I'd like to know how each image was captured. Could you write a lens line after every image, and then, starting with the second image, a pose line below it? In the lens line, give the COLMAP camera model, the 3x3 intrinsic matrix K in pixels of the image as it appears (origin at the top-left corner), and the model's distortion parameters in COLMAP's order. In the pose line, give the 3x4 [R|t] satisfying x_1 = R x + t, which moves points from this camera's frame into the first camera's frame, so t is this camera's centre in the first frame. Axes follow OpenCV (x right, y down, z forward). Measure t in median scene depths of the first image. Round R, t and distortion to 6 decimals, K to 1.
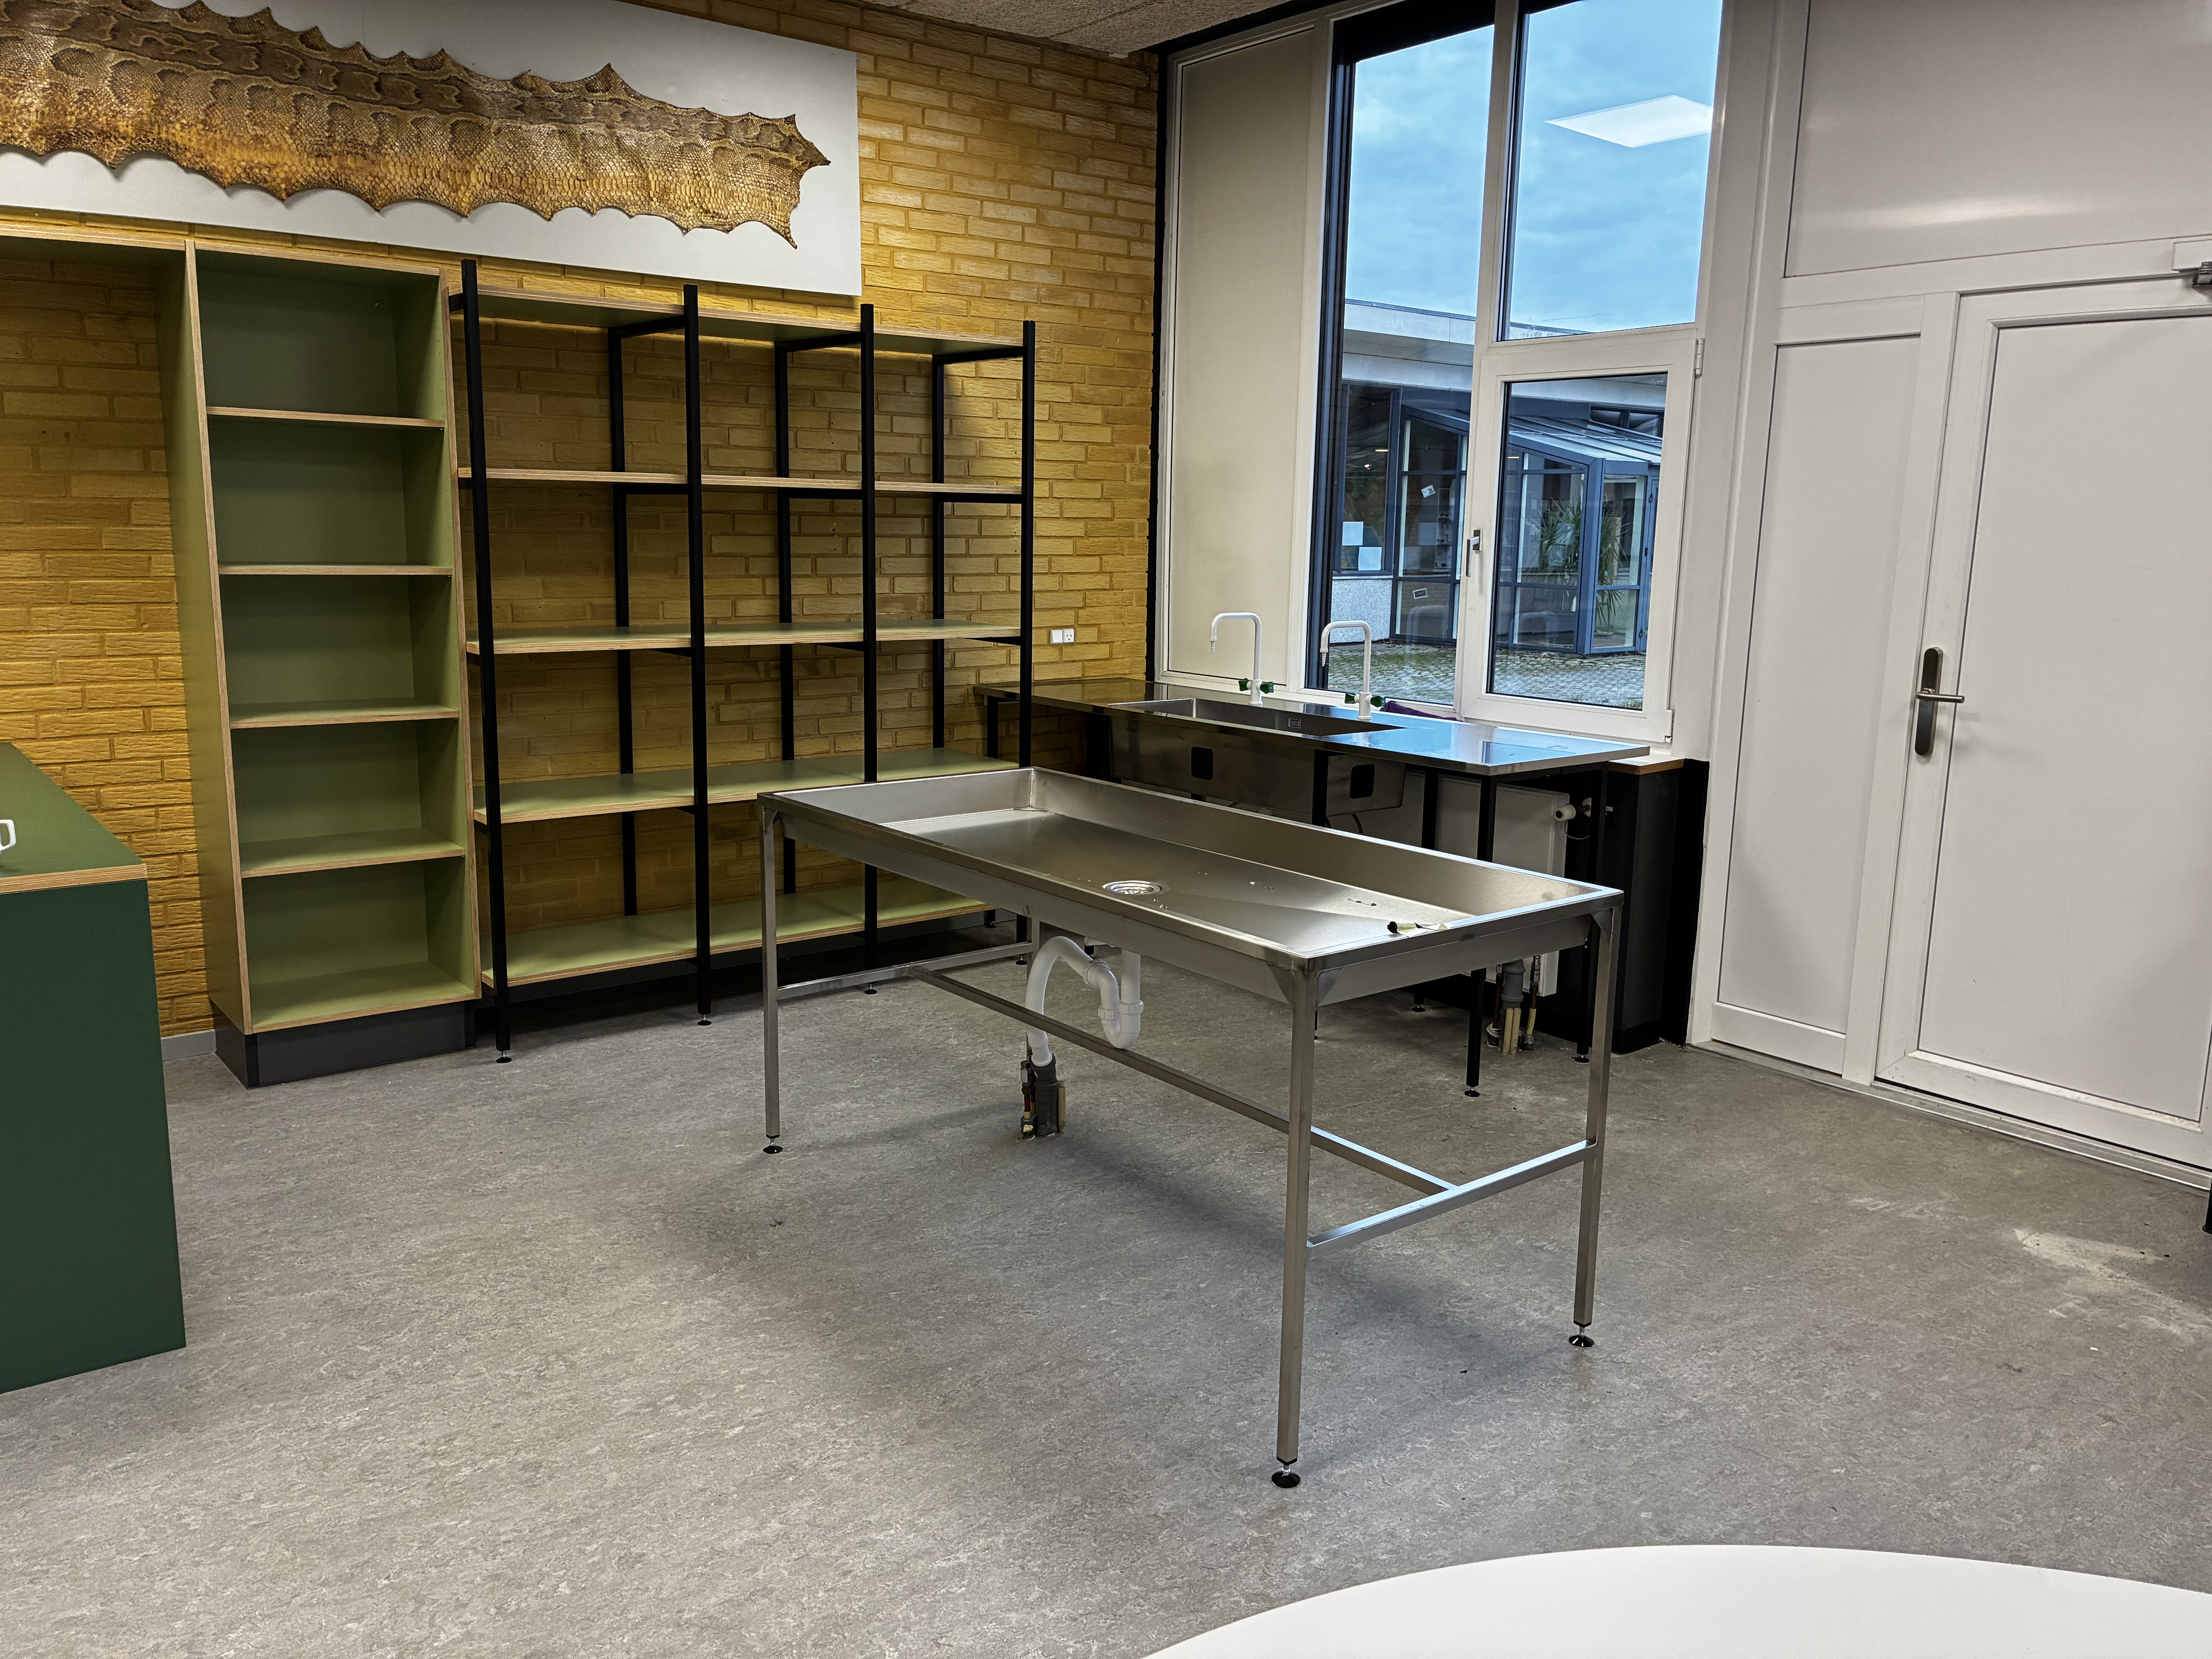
lens RADIAL K [[1680.9, 0, 1100.2], [0, 1680.9, 823.2], [0, 0, 1]] dist [0.060202, -0.070691]
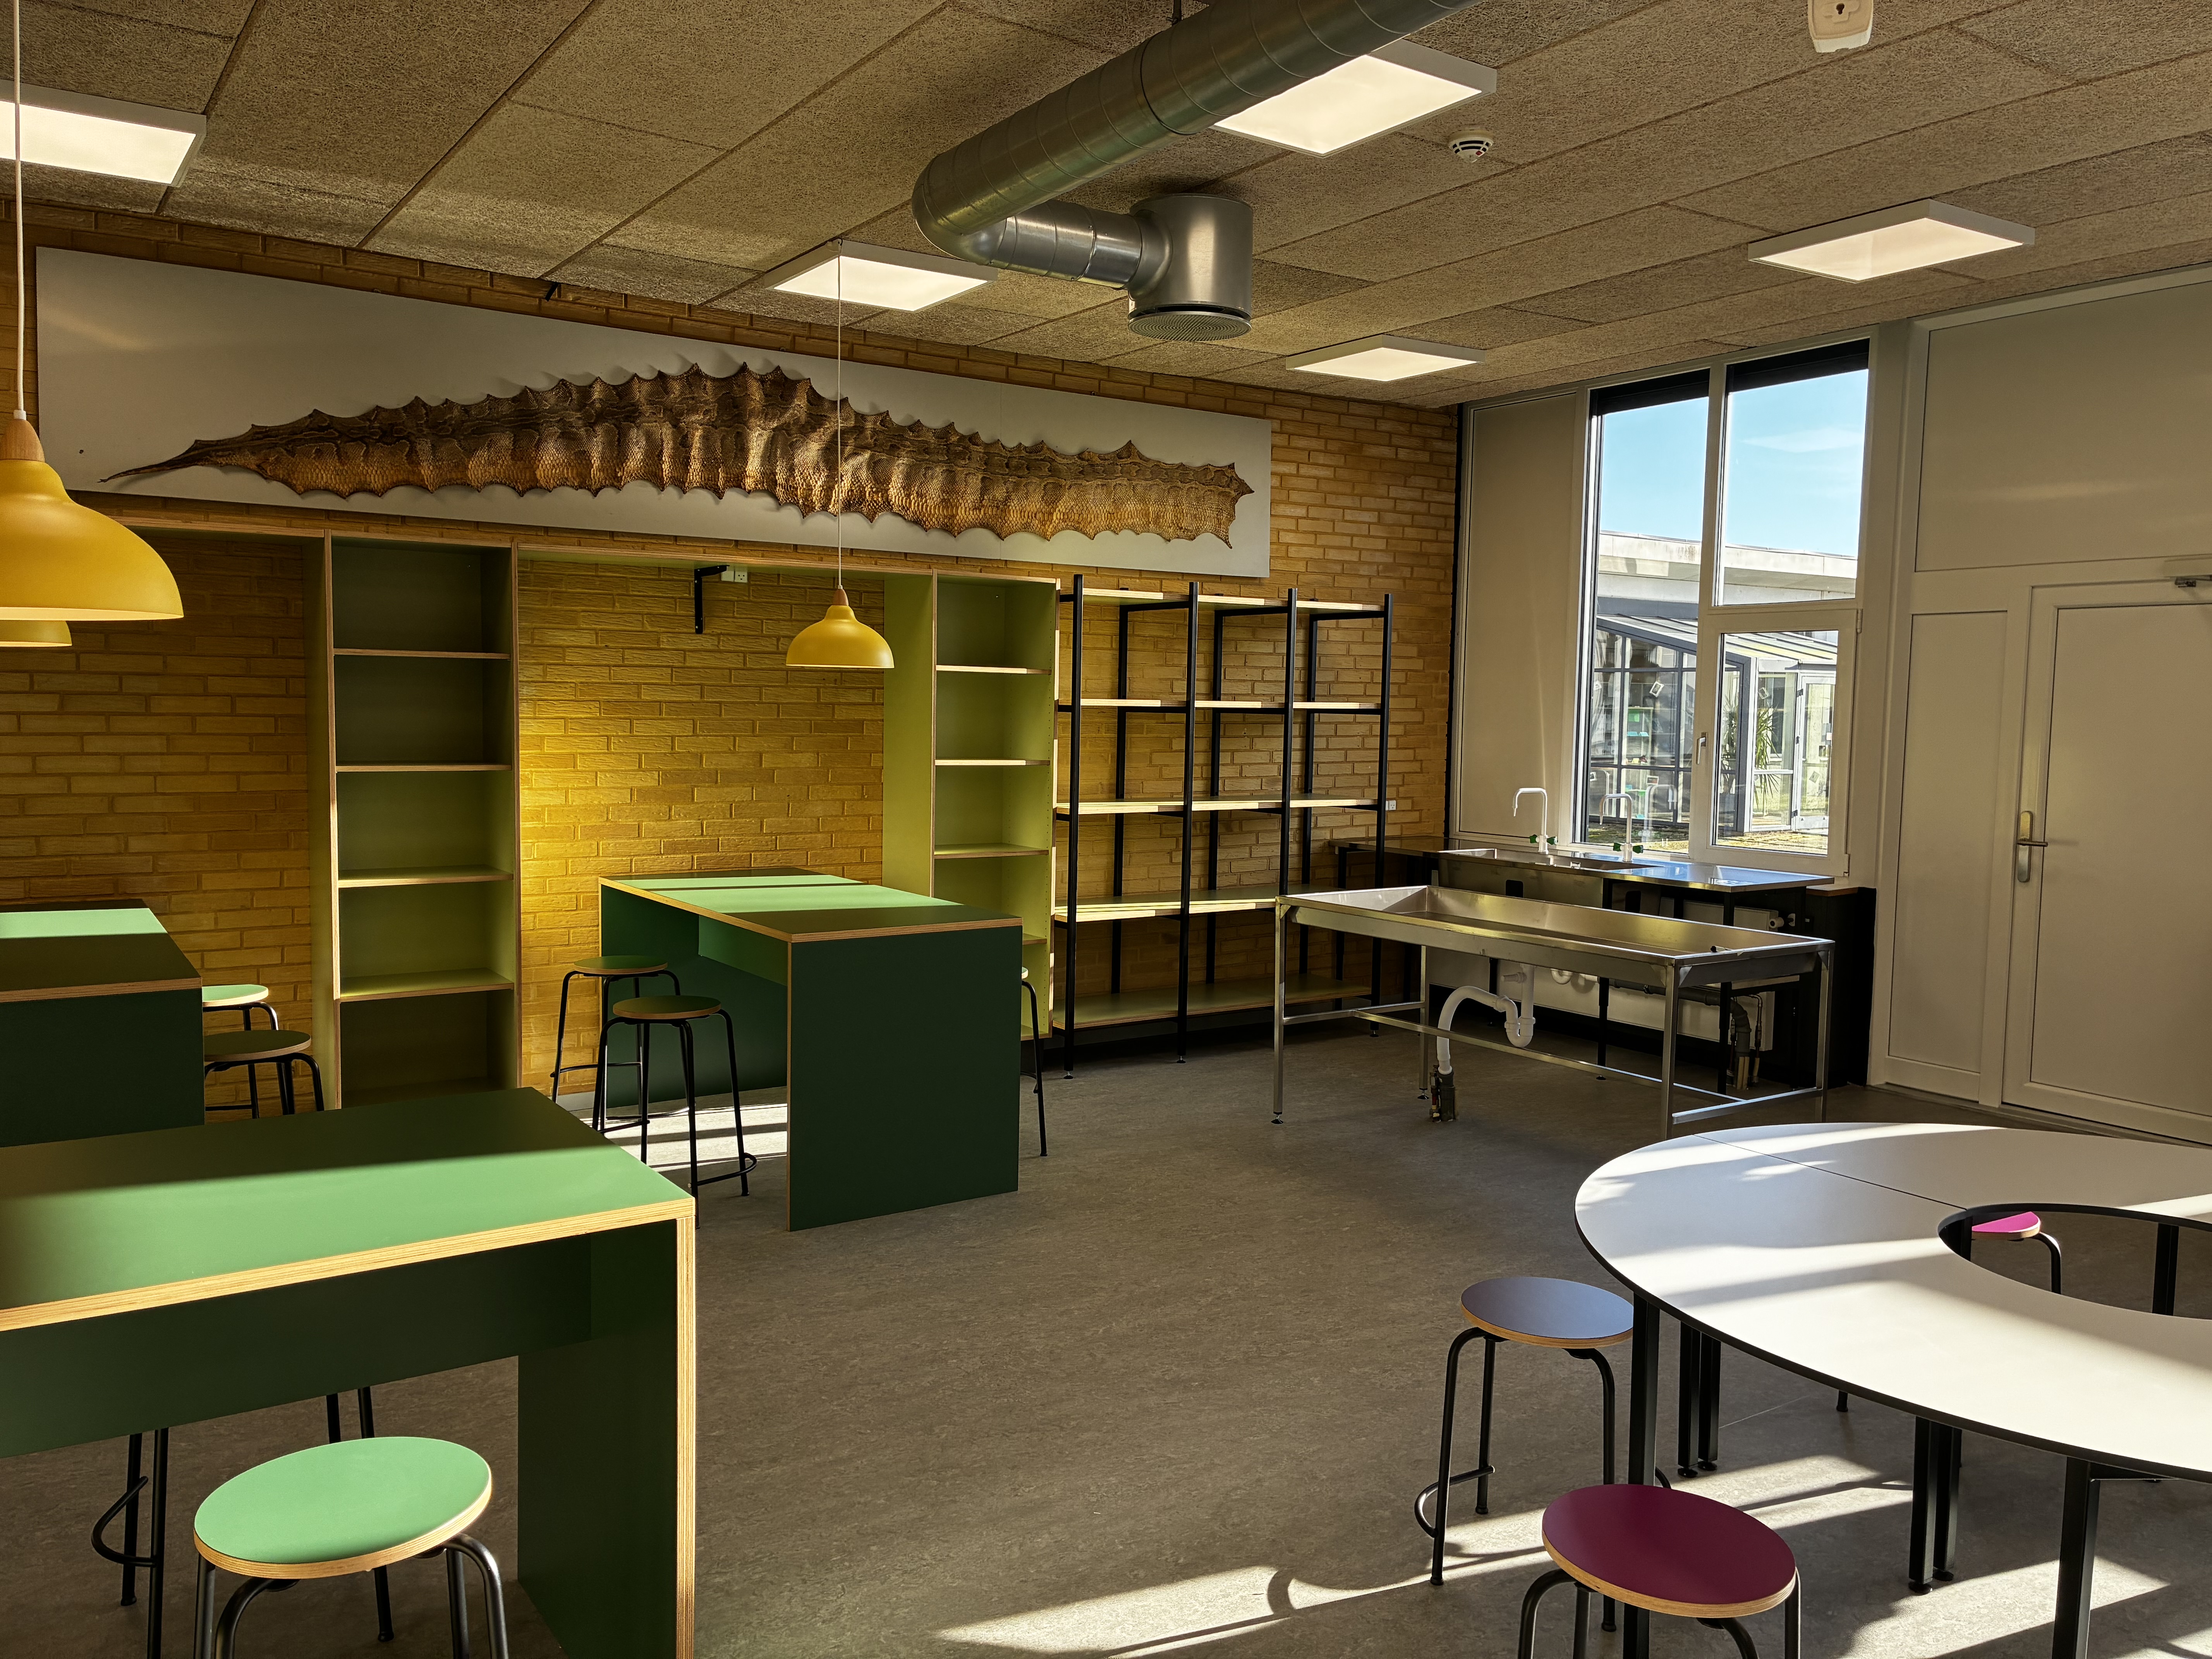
lens RADIAL K [[1680.9, 0, 1117.0], [0, 1680.9, 843.7], [0, 0, 1]] dist [0.060202, -0.070691]
pose [[0.997800, 0.003434, -0.066212, -0.173165], [-0.009725, 0.995437, -0.094919, 0.060451], [0.065584, 0.095354, 0.993281, -0.441081]]
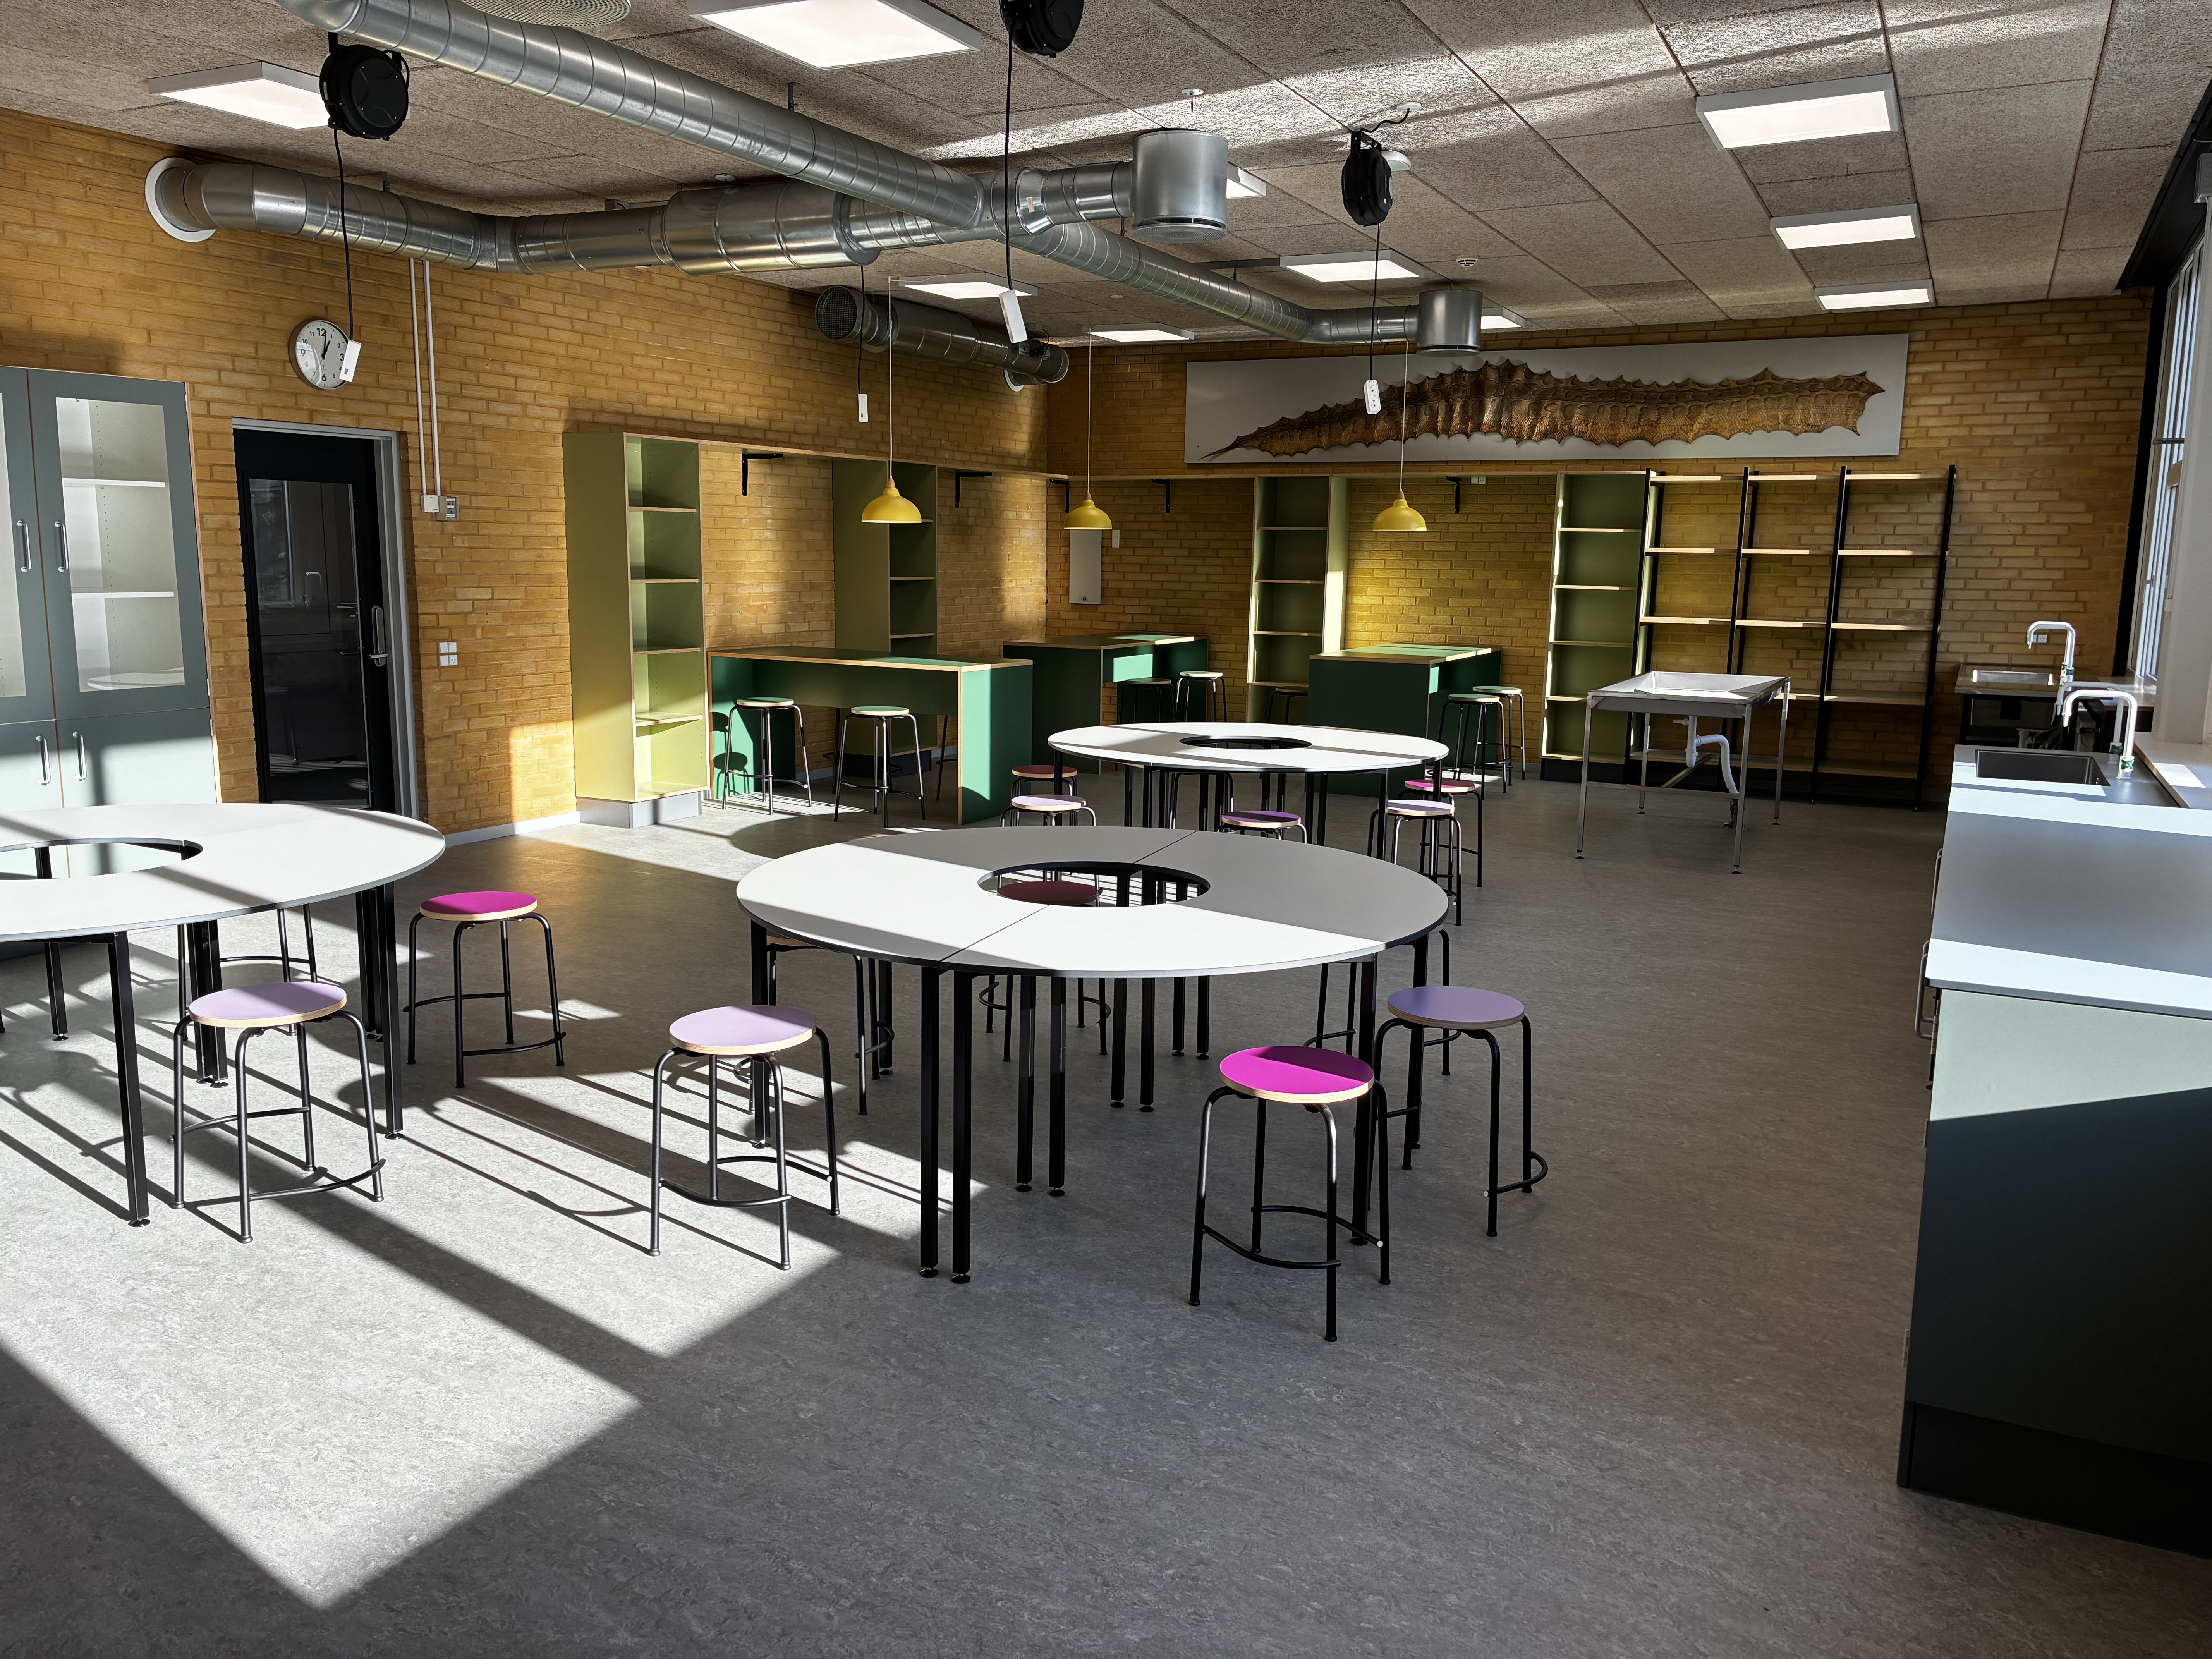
lens RADIAL K [[1680.9, 0, 1109.7], [0, 1680.9, 827.9], [0, 0, 1]] dist [0.060202, -0.070691]
pose [[0.413062, 0.138854, -0.900055, 1.275454], [-0.171395, 0.982500, 0.072914, 0.119577], [0.894429, 0.124147, 0.429632, -0.582113]]
